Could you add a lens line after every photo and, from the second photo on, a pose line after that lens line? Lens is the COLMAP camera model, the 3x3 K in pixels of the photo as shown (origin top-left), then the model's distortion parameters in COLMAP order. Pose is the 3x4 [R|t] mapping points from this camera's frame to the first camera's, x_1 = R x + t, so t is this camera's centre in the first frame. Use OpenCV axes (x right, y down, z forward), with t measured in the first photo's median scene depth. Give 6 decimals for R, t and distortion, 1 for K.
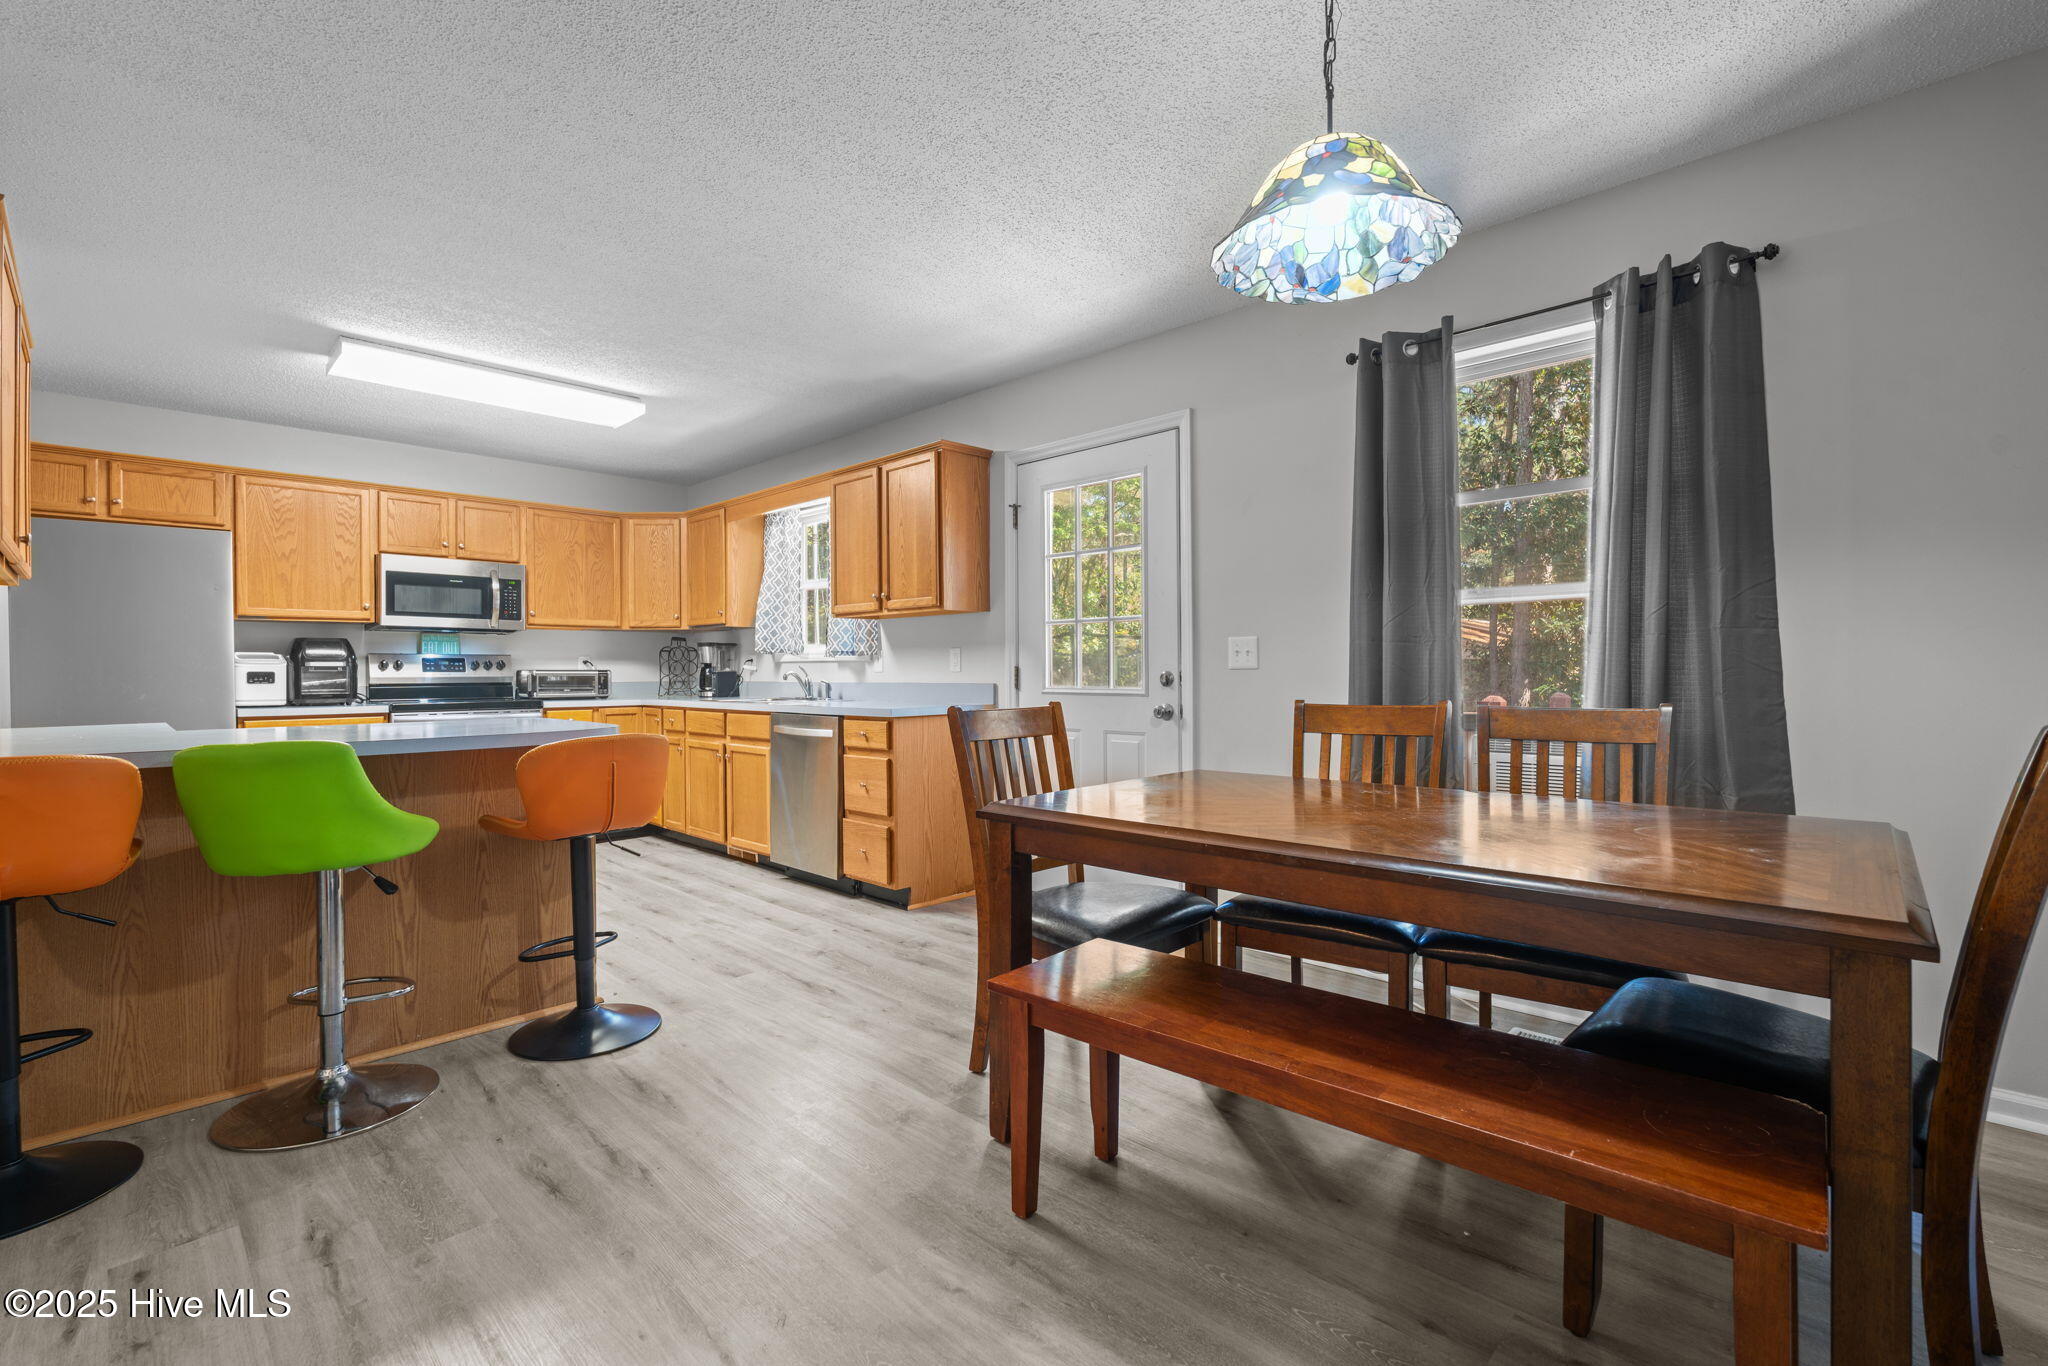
lens RADIAL K [[918.2, 0, 1016.2], [0, 918.2, 671.6], [0, 0, 1]] dist [-0.000323, 0.000010]
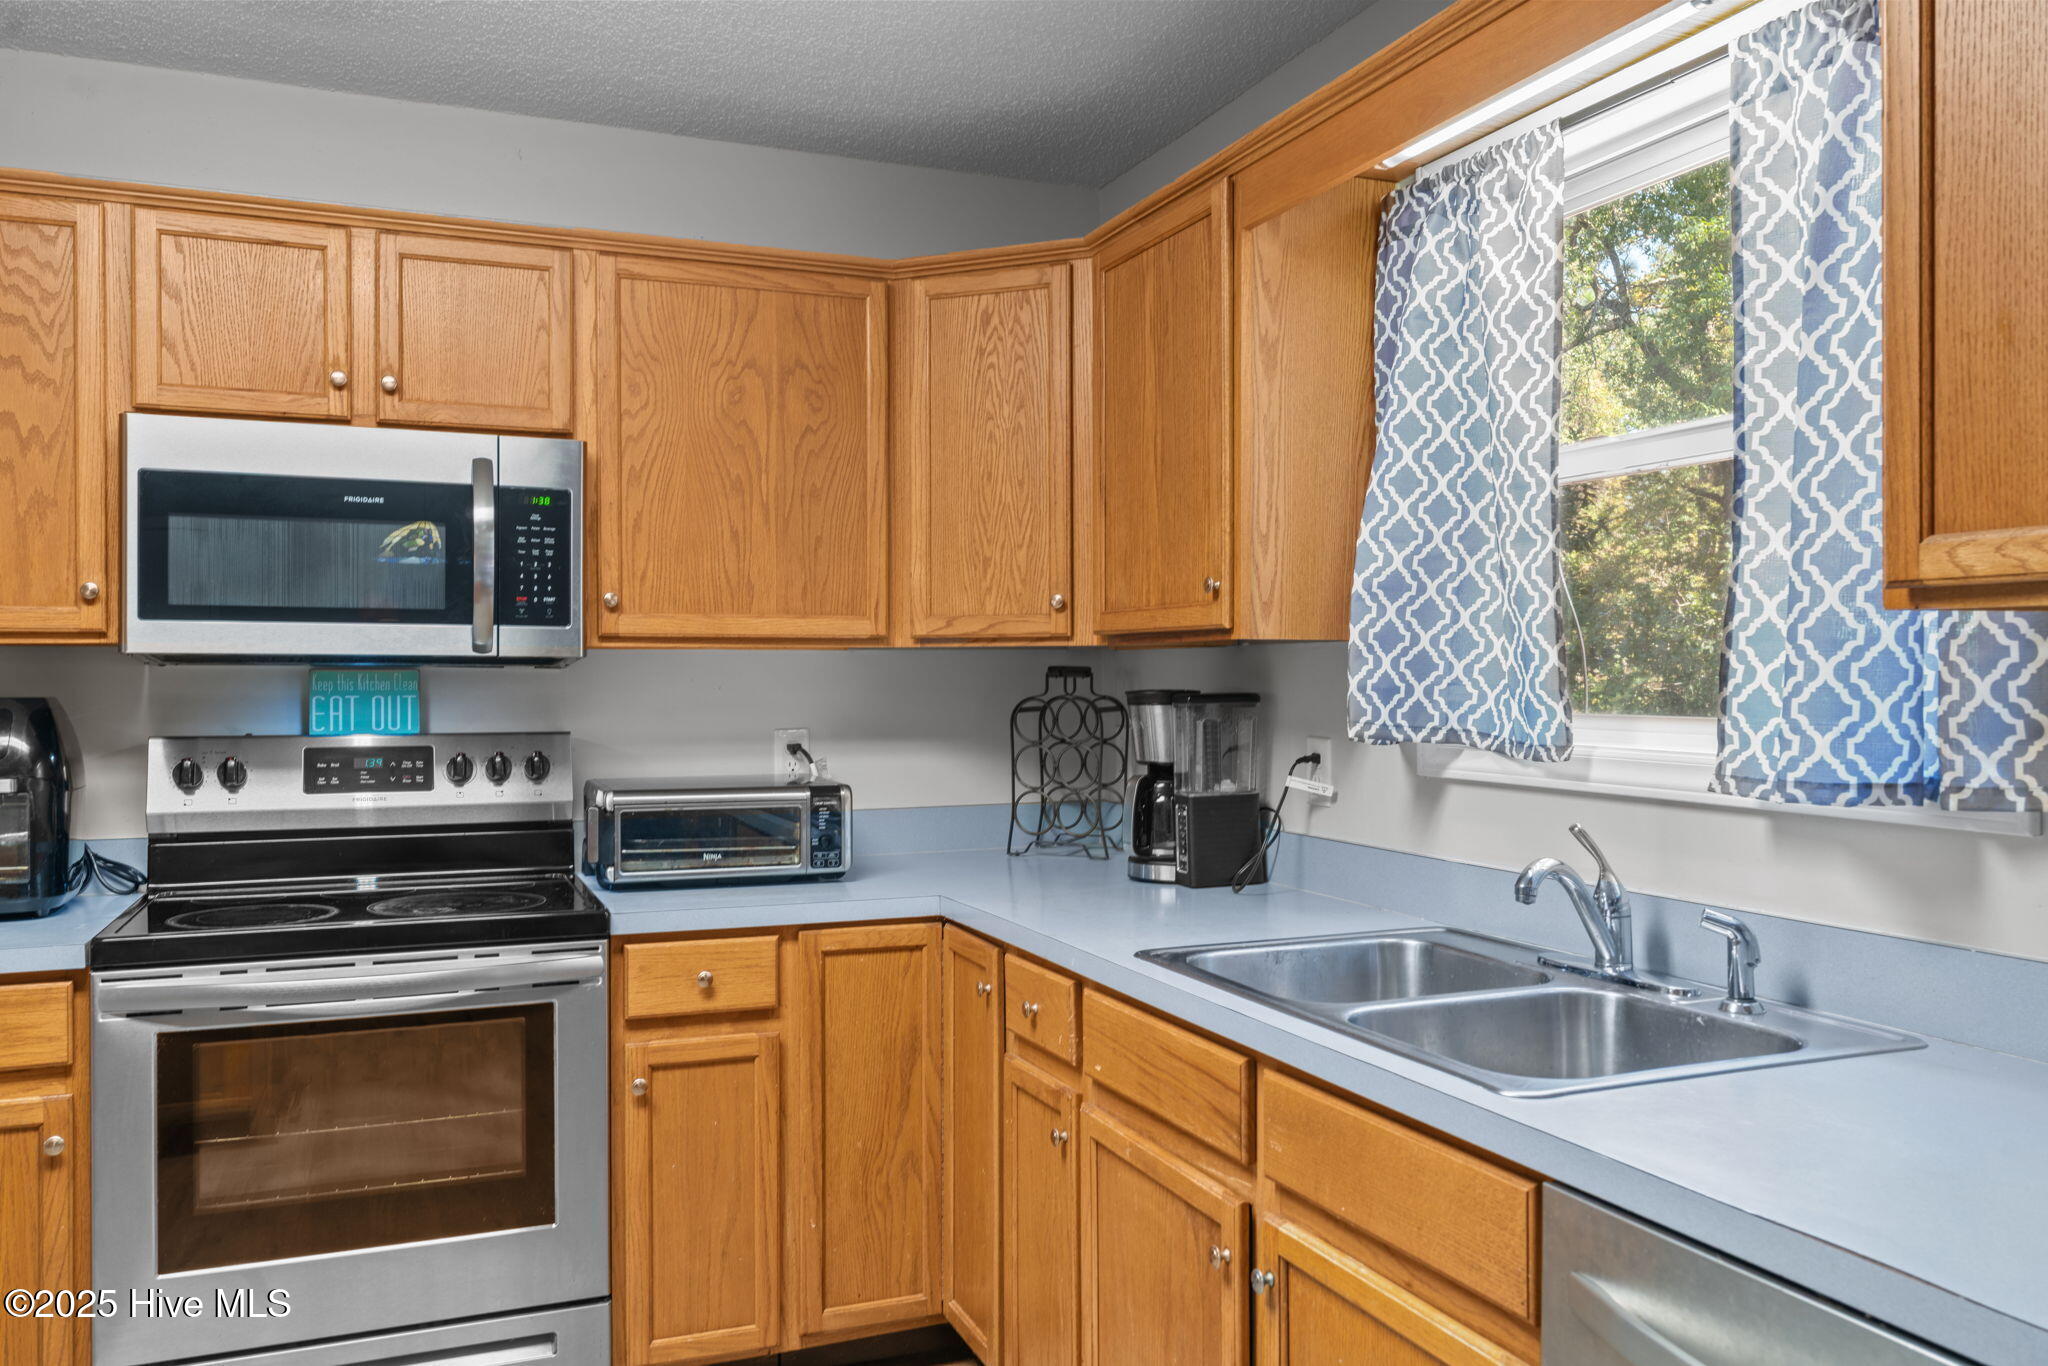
lens RADIAL K [[1543.1, 0, 1024.0], [0, 1543.1, 683.0], [0, 0, 1]] dist [-0.006044, 0.001294]
pose [[0.921909, 0.004851, -0.387376, -0.202632], [-0.002218, 0.999971, 0.007242, -0.040041], [0.387401, -0.005817, 0.921893, 0.578975]]
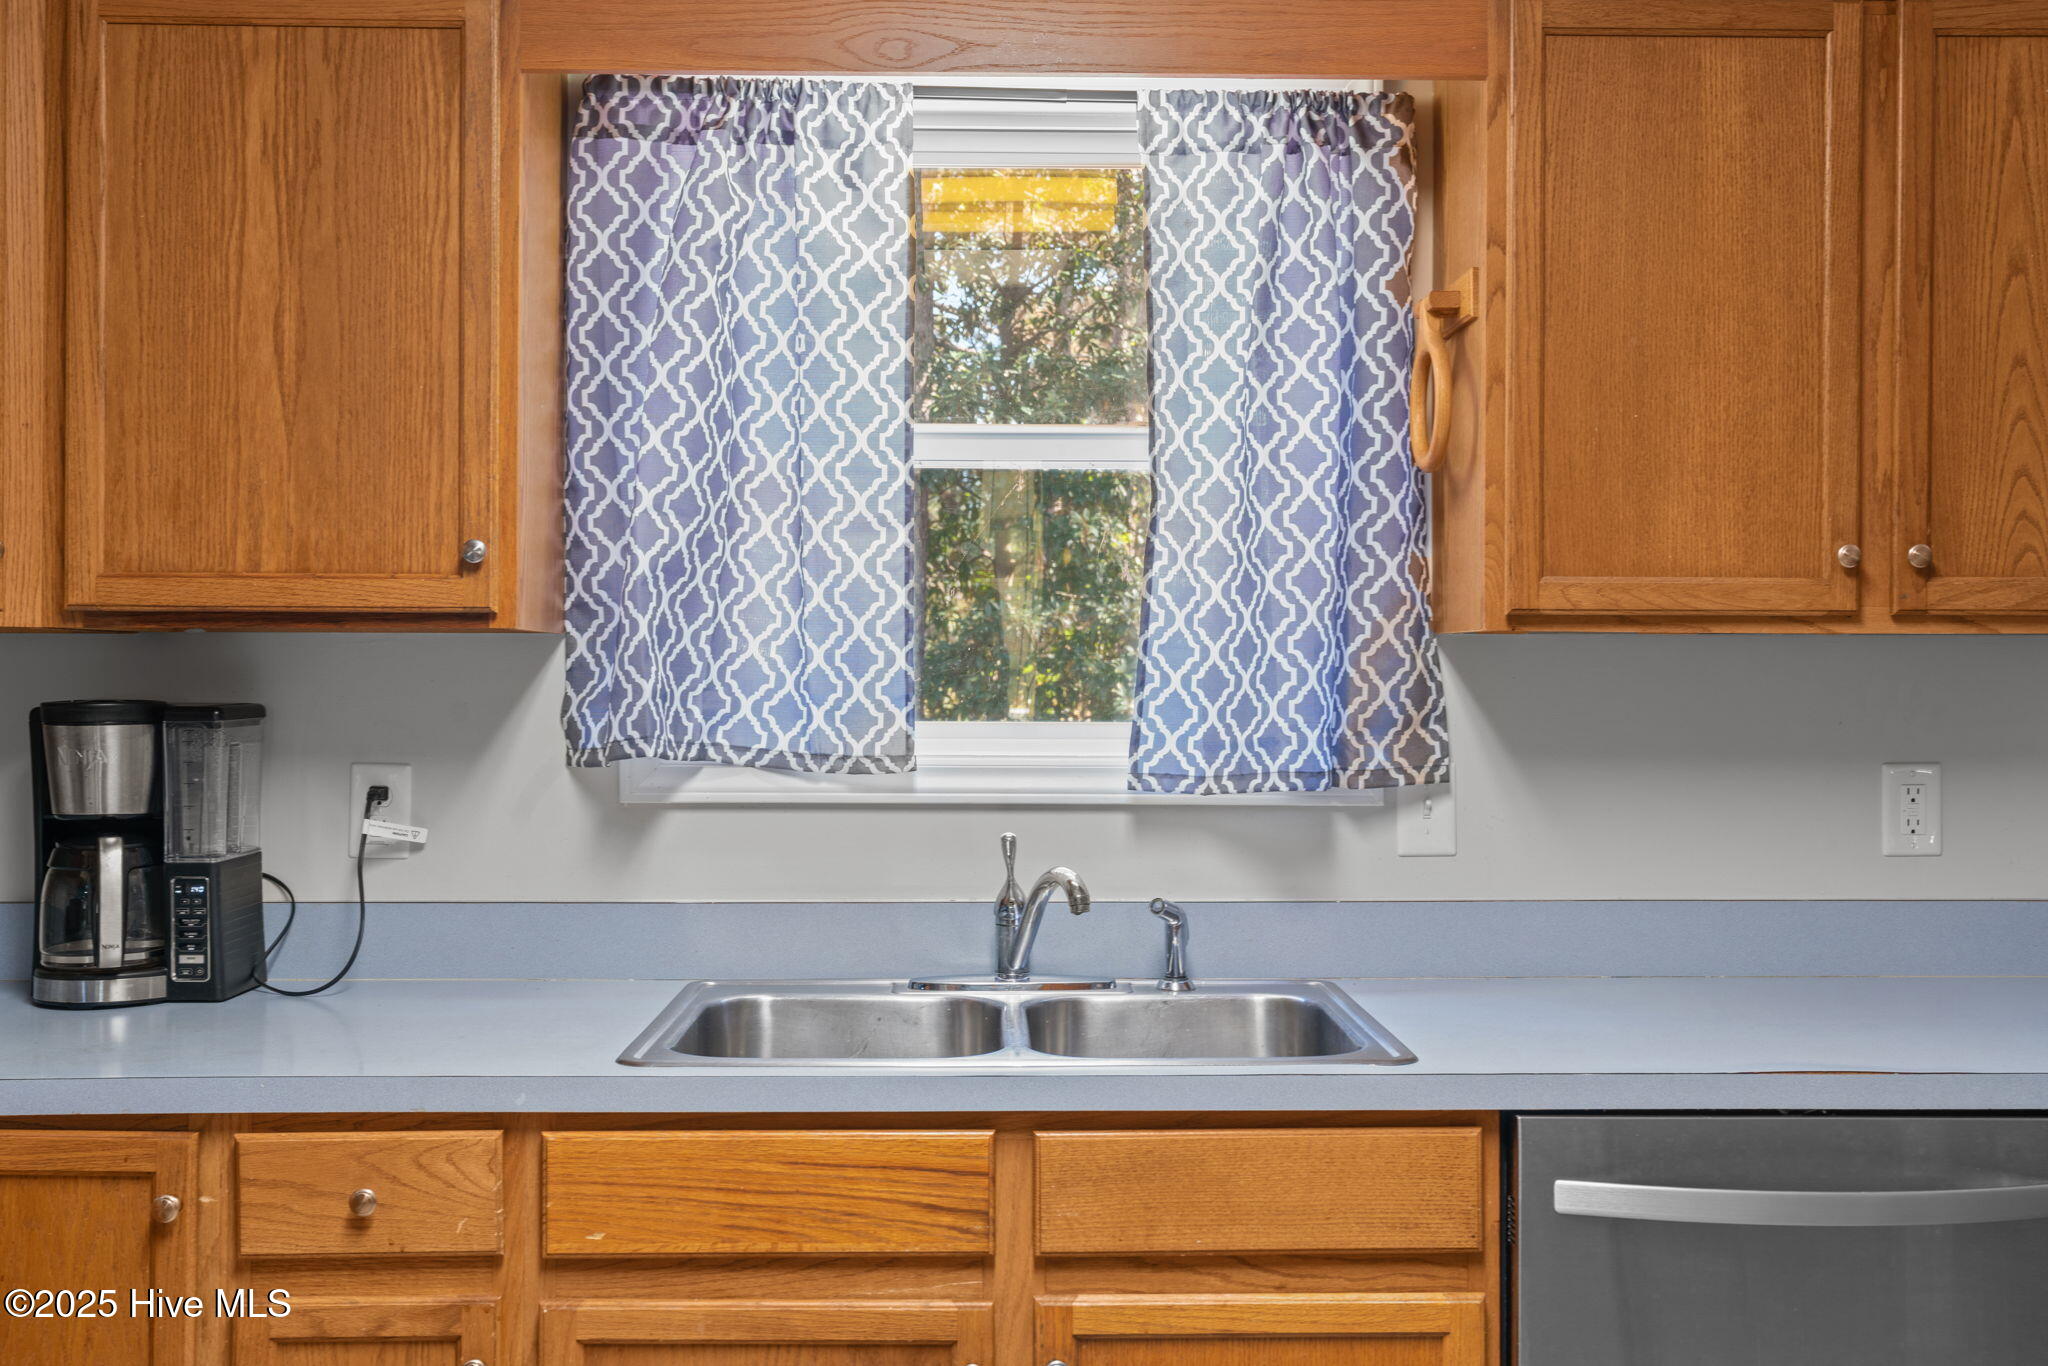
lens RADIAL K [[1953.0, 0, 1025.0], [0, 1953.0, 676.5], [0, 0, 1]] dist [-0.011115, -0.004797]
pose [[0.690344, 0.009297, 0.723422, -0.526112], [-0.005684, 0.999956, -0.007427, -0.037065], [-0.723459, 0.001015, 0.690366, 0.649691]]
